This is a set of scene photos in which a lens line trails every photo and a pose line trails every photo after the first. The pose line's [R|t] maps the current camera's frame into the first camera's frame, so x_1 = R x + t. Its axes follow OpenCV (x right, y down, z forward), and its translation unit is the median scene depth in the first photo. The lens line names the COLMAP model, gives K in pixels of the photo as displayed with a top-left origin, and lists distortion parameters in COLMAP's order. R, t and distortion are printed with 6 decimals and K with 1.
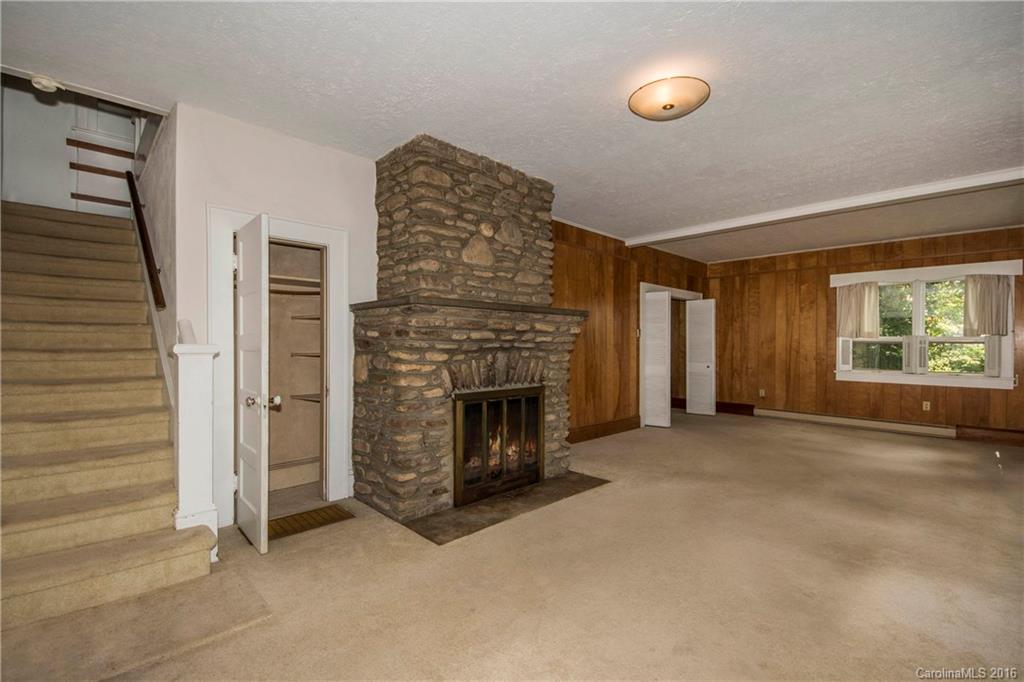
lens RADIAL K [[453.4, 0, 508.1], [0, 453.4, 345.5], [0, 0, 1]] dist [0.029052, -0.023727]
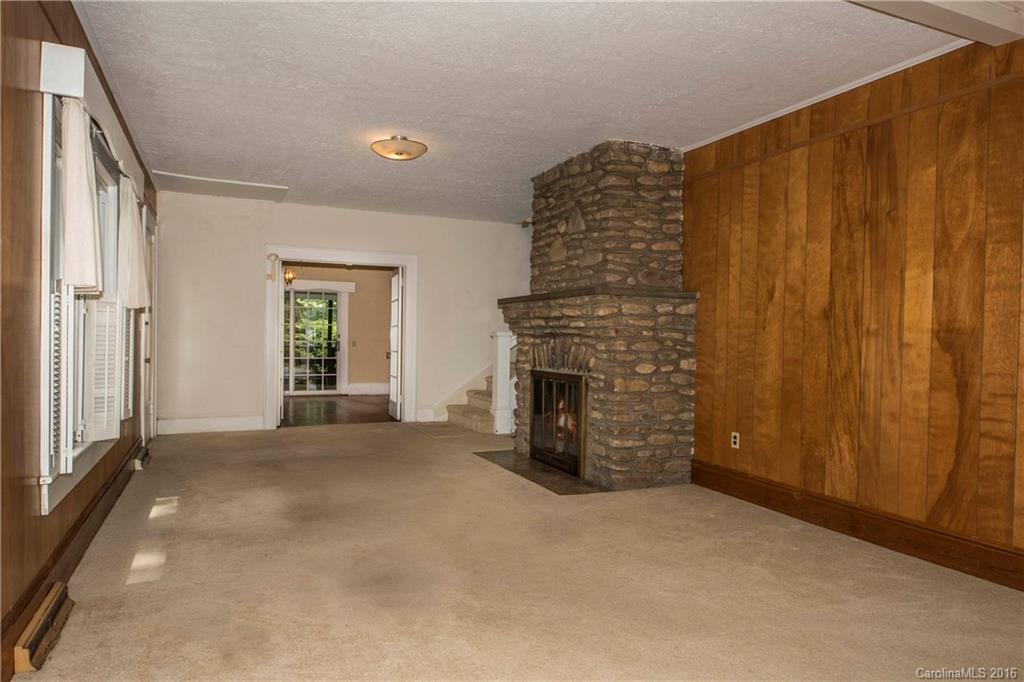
lens RADIAL K [[645.4, 0, 512.0], [0, 645.4, 341.0], [0, 0, 1]] dist [-0.000481, -0.000079]
pose [[-0.341265, -0.001432, -0.939966, 0.813255], [-0.017491, 0.999835, 0.004827, 0.009532], [0.939804, 0.018088, -0.341234, 0.790042]]
